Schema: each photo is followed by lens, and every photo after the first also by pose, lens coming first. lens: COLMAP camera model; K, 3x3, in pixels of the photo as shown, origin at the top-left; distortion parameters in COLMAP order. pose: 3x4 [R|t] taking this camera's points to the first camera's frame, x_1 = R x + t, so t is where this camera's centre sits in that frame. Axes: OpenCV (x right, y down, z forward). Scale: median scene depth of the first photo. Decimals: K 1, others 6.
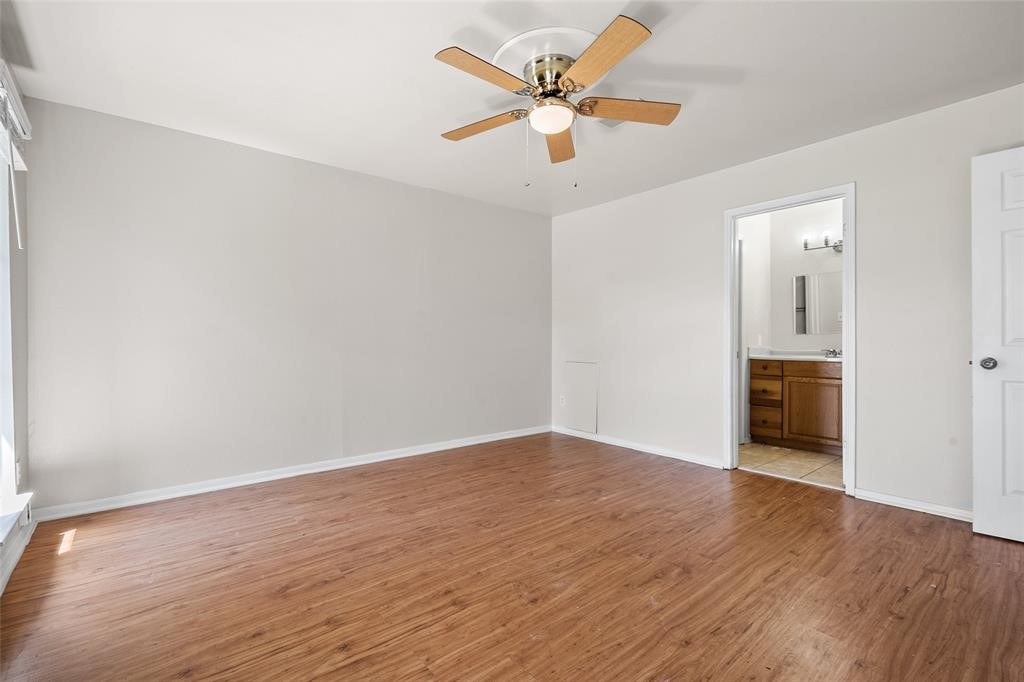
lens RADIAL K [[466.5, 0, 514.3], [0, 466.5, 336.9], [0, 0, 1]] dist [0.000813, 0.000231]
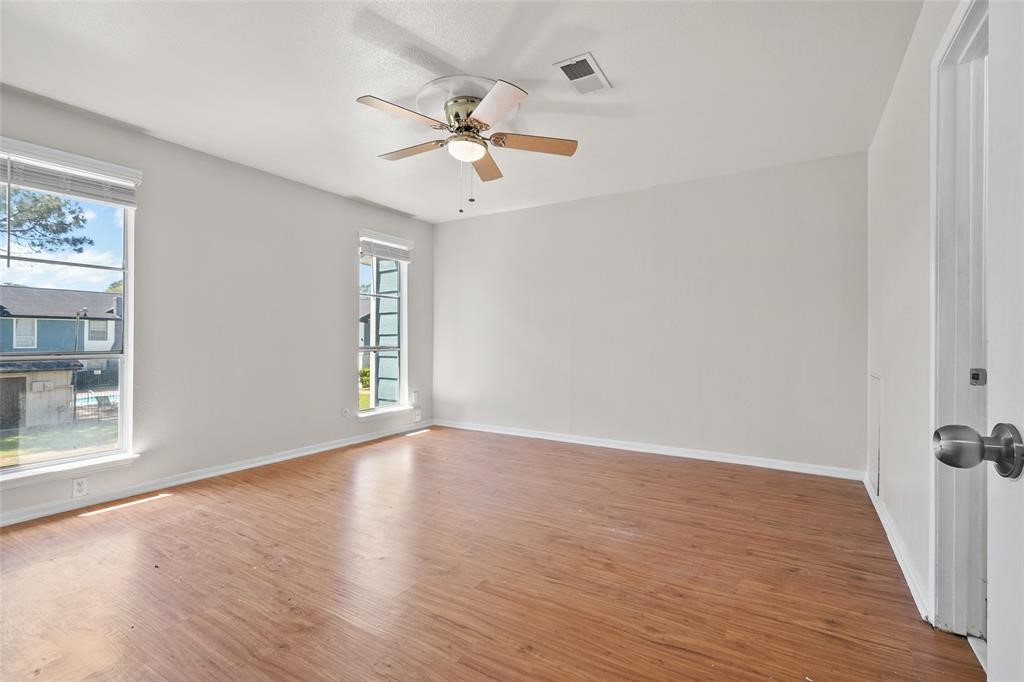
lens RADIAL K [[466.5, 0, 510.7], [0, 466.5, 339.9], [0, 0, 1]] dist [0.000813, 0.000231]
pose [[0.306880, 0.002686, -0.951744, 0.804721], [0.005106, 0.999977, 0.004468, 0.001326], [0.951735, -0.006230, 0.306859, 0.495033]]
